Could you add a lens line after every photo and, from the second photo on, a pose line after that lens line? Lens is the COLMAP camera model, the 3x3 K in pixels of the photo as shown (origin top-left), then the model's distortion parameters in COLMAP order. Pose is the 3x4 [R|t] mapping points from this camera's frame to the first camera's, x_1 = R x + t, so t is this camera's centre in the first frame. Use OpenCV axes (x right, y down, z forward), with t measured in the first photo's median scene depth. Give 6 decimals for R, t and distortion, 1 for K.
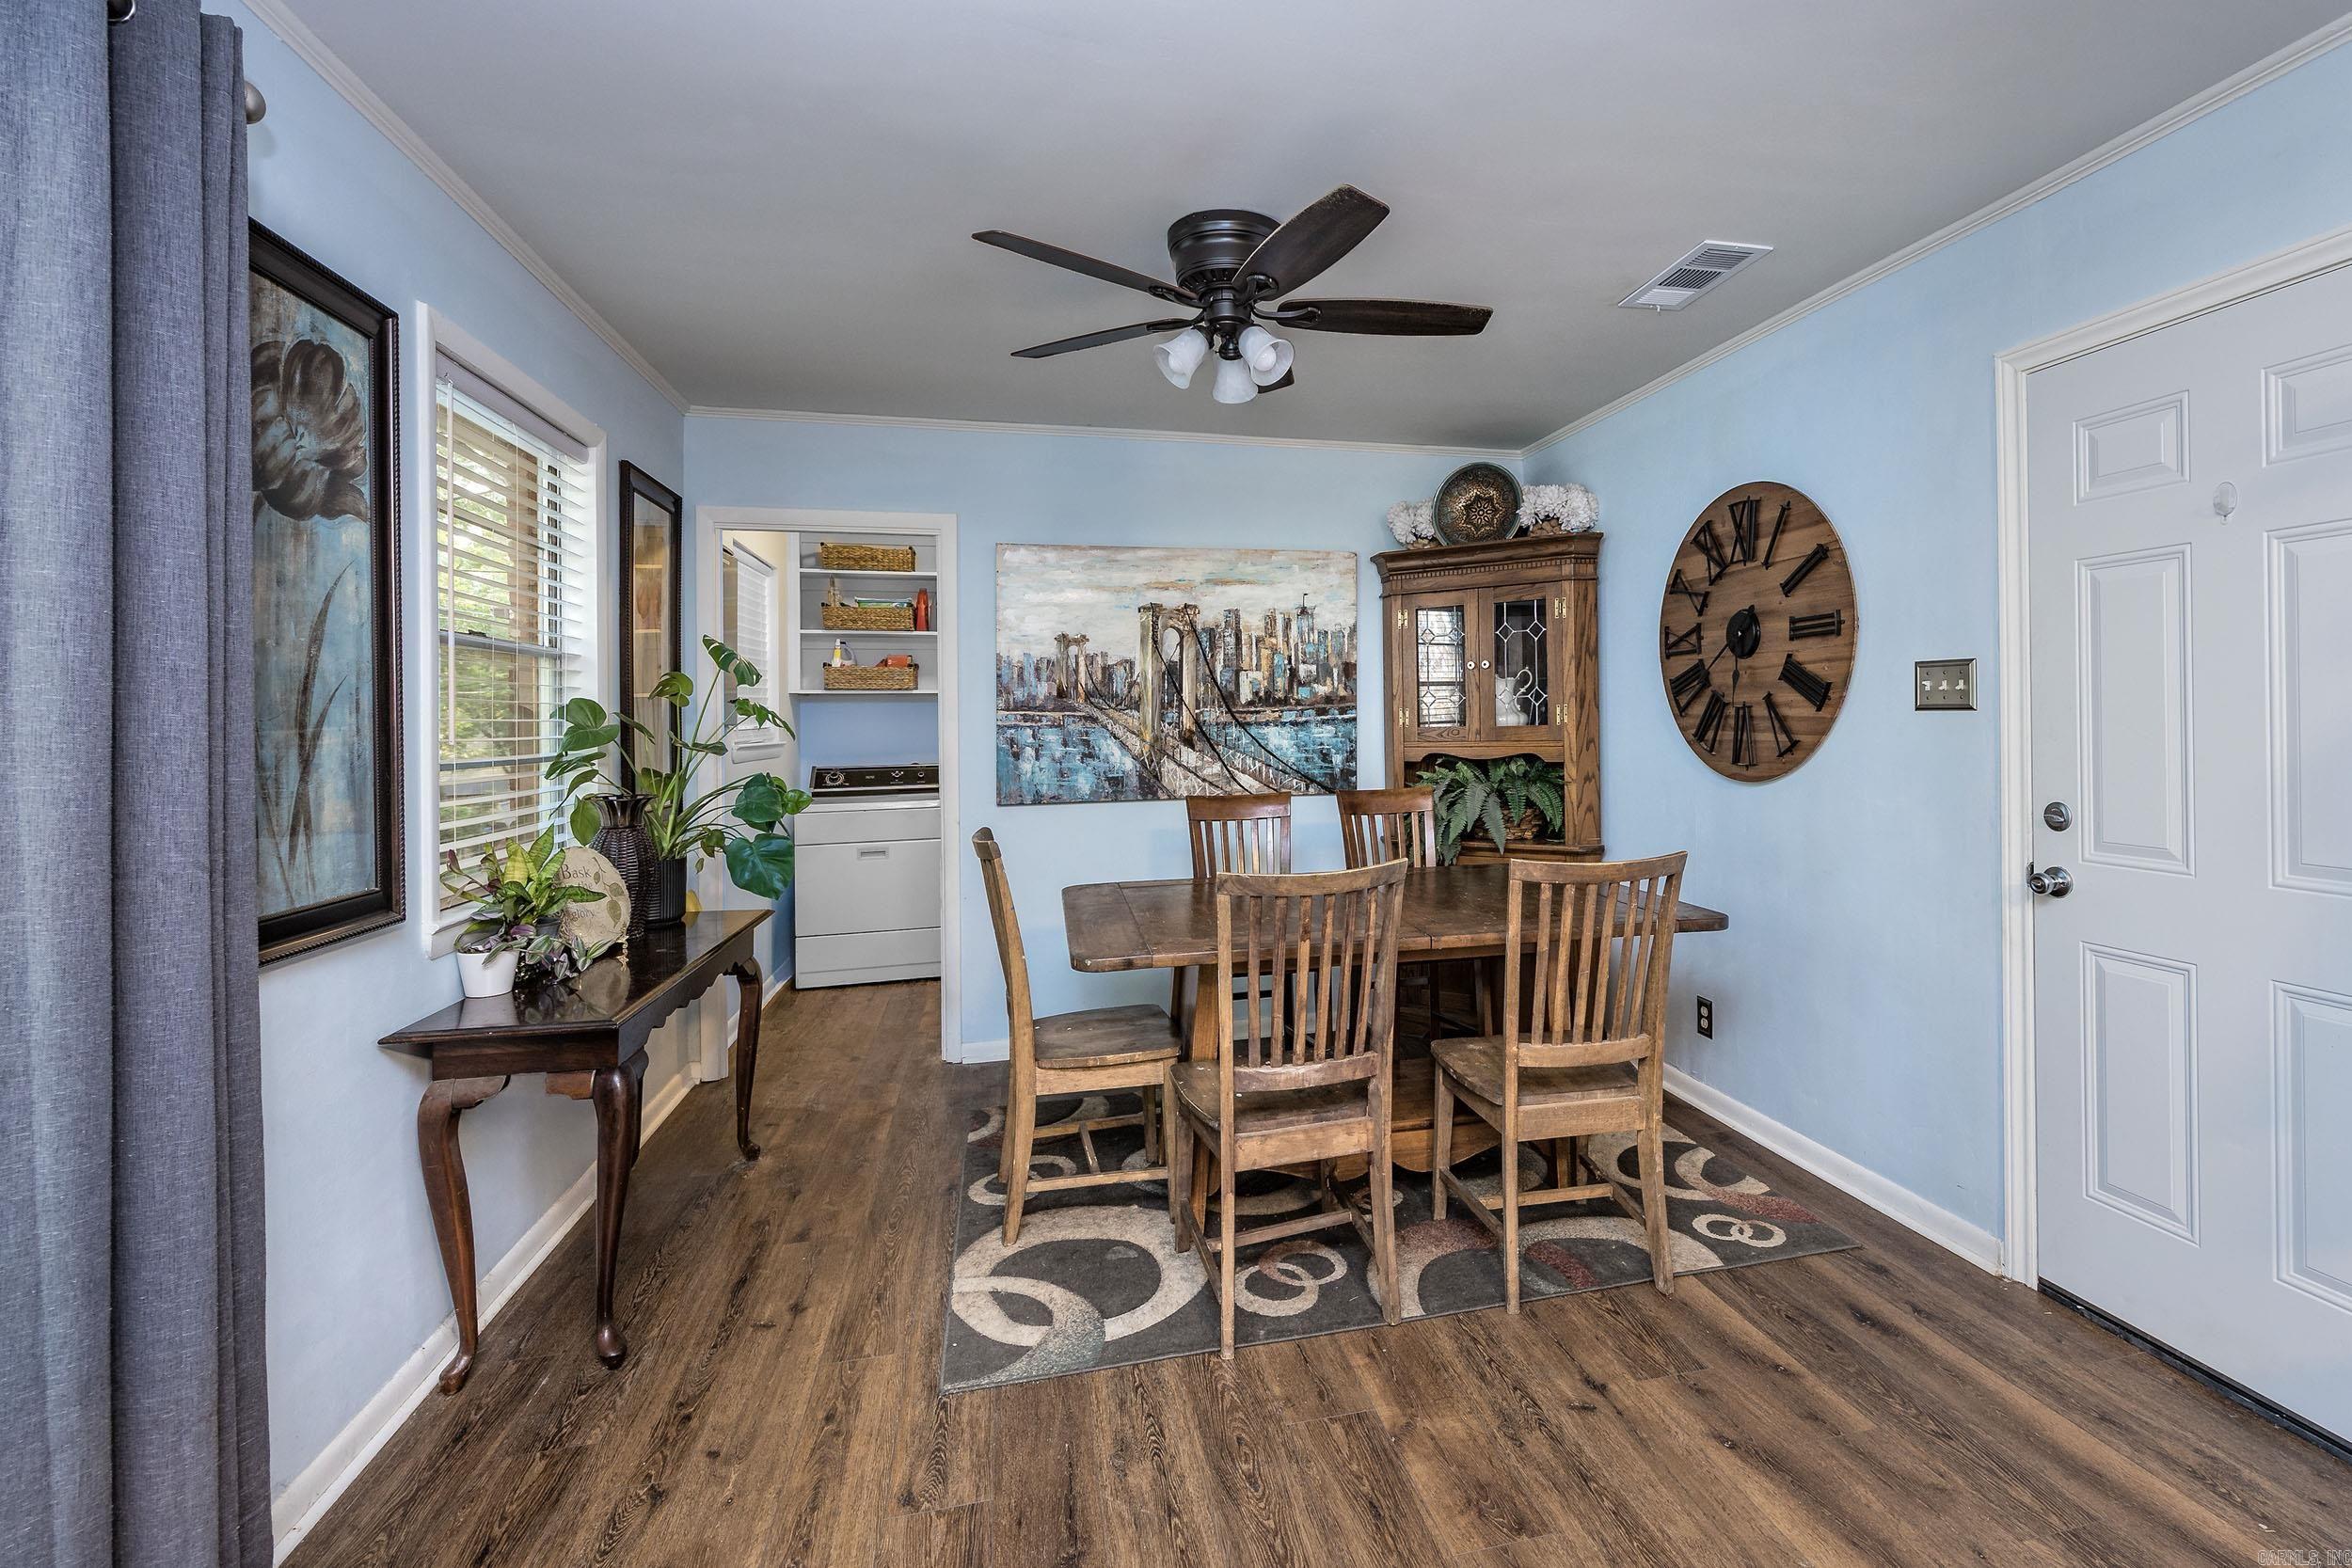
lens RADIAL K [[965.3, 0, 1246.6], [0, 965.3, 720.1], [0, 0, 1]] dist [-0.000756, -0.000592]
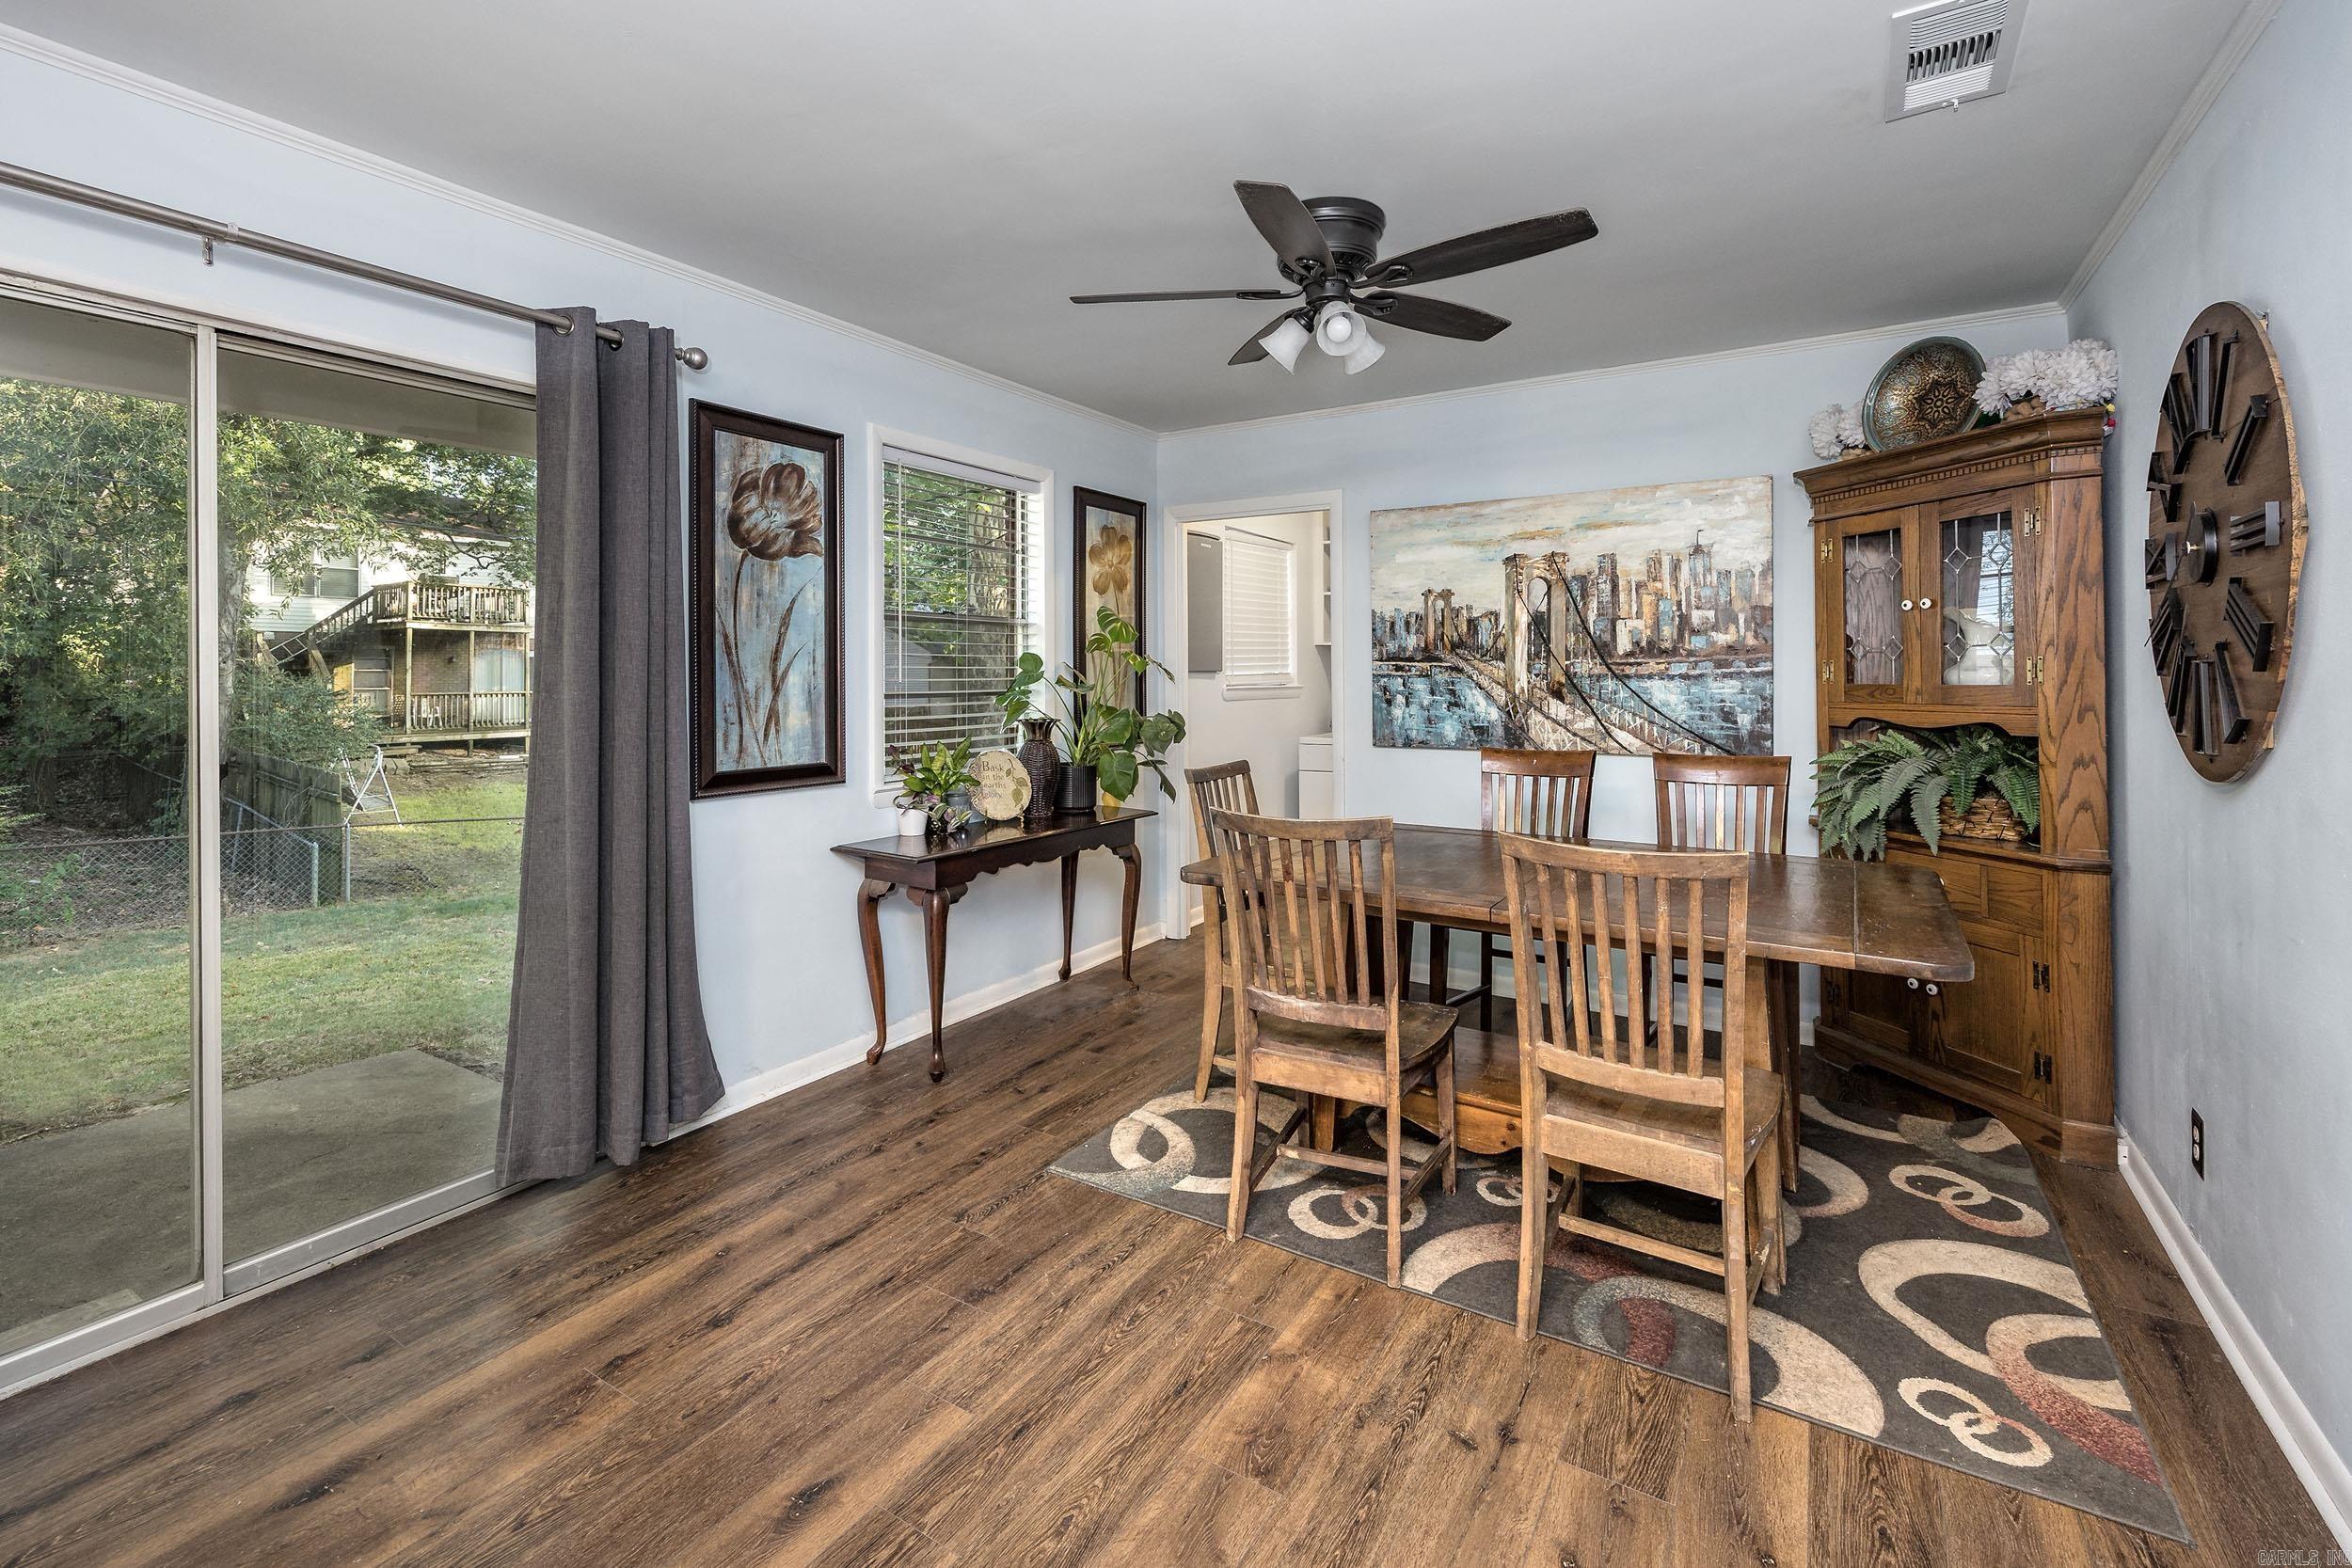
lens RADIAL K [[965.3, 0, 1307.3], [0, 965.3, 669.0], [0, 0, 1]] dist [-0.000756, -0.000592]
pose [[0.747379, 0.010513, -0.664314, 0.420242], [-0.008650, 0.999944, 0.006092, -0.006816], [0.664341, 0.001194, 0.747429, 0.115446]]
